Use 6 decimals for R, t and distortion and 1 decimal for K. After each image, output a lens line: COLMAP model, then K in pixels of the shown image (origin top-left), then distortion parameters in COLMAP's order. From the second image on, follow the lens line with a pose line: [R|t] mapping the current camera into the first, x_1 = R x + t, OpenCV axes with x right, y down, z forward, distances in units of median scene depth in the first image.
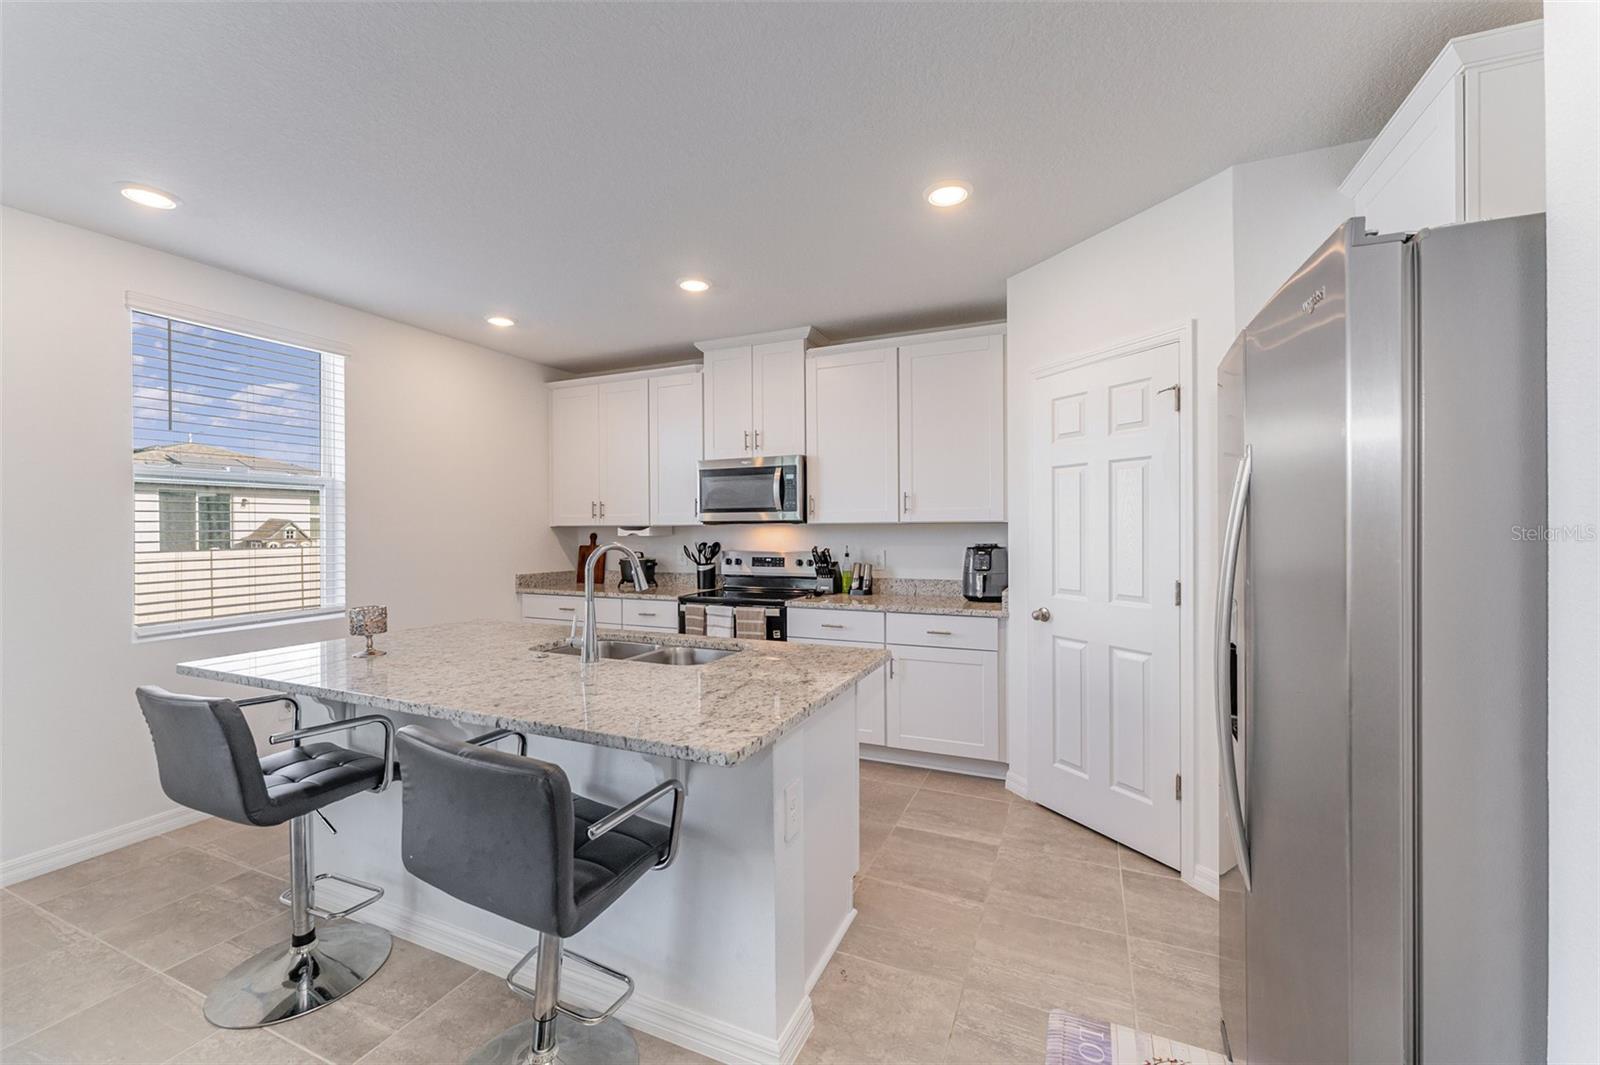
lens RADIAL K [[644.7, 0, 793.6], [0, 644.7, 534.7], [0, 0, 1]] dist [0.000318, -0.000331]
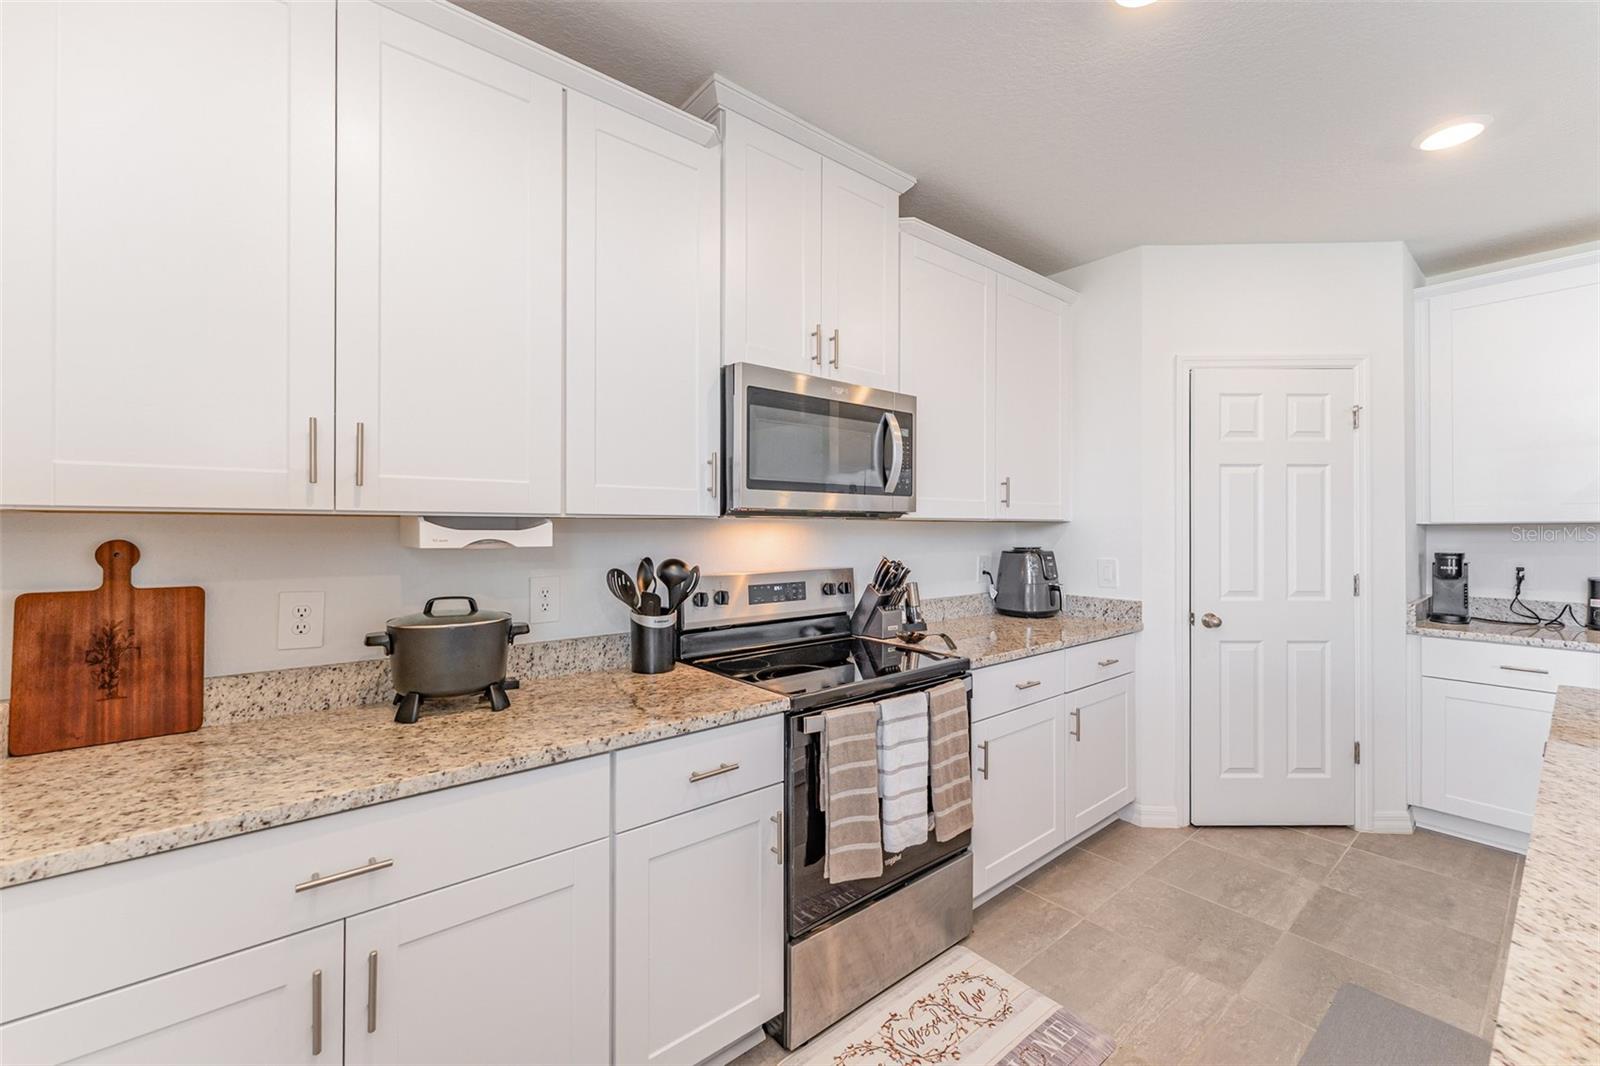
lens RADIAL K [[647.1, 0, 798.7], [0, 647.1, 527.0], [0, 0, 1]] dist [0.000036, -0.000287]
pose [[0.442995, 0.006019, 0.896504, -0.522886], [0.005791, 0.999937, -0.009575, -0.004630], [-0.896505, 0.009434, 0.442932, 0.810850]]
